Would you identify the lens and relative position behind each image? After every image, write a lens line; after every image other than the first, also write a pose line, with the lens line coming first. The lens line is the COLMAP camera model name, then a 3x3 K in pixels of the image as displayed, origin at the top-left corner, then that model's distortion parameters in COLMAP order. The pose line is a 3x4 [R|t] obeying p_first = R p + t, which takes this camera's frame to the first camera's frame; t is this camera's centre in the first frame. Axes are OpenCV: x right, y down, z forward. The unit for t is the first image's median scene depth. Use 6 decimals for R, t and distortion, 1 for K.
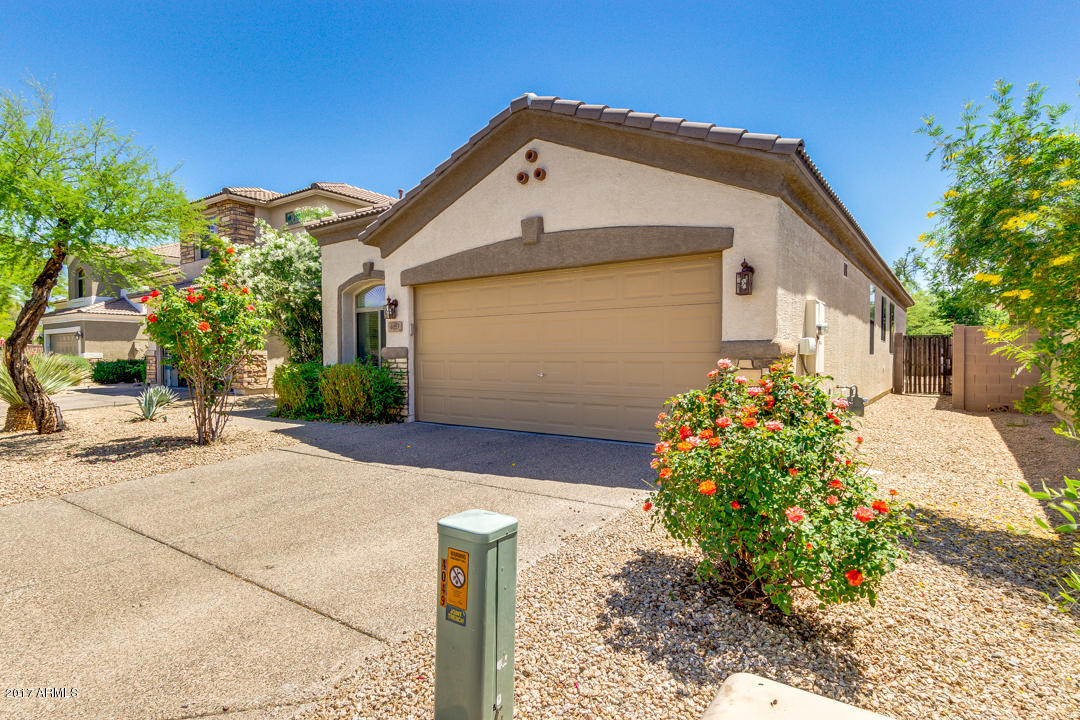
lens RADIAL K [[573.5, 0, 538.4], [0, 573.5, 351.0], [0, 0, 1]] dist [-0.032407, 0.000012]
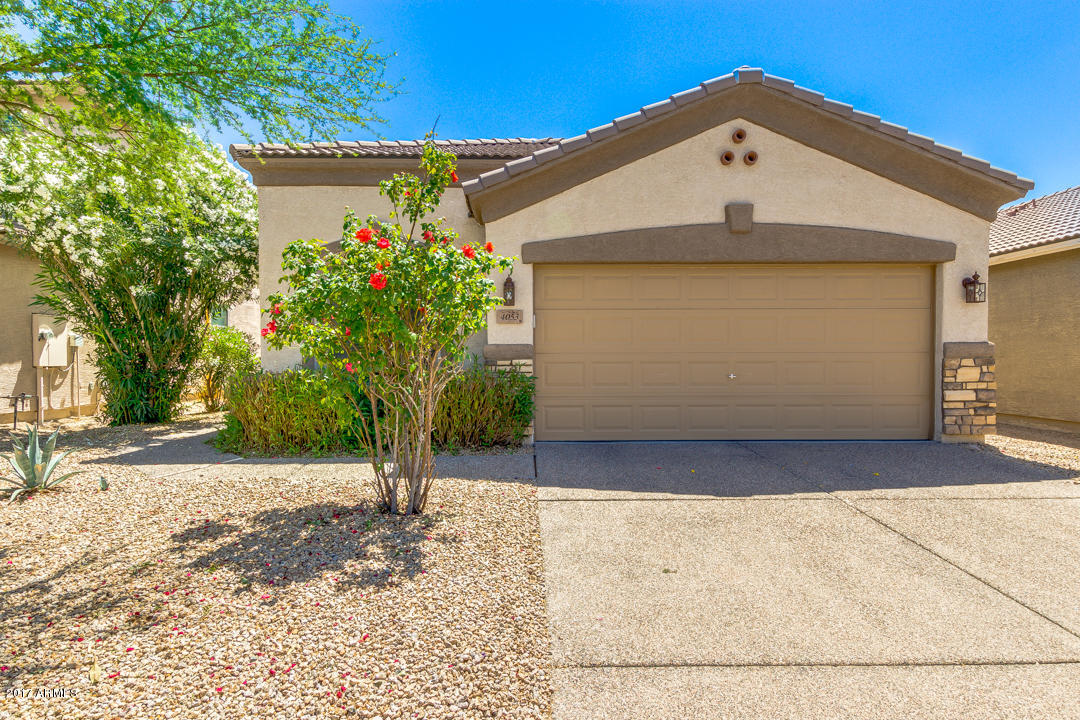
lens RADIAL K [[568.6, 0, 541.0], [0, 568.6, 344.1], [0, 0, 1]] dist [0.001101, 0.000260]
pose [[0.800664, 0.013384, 0.598965, -0.803453], [-0.003956, 0.999847, -0.017053, 0.006918], [-0.599101, 0.011284, 0.800594, 0.467451]]
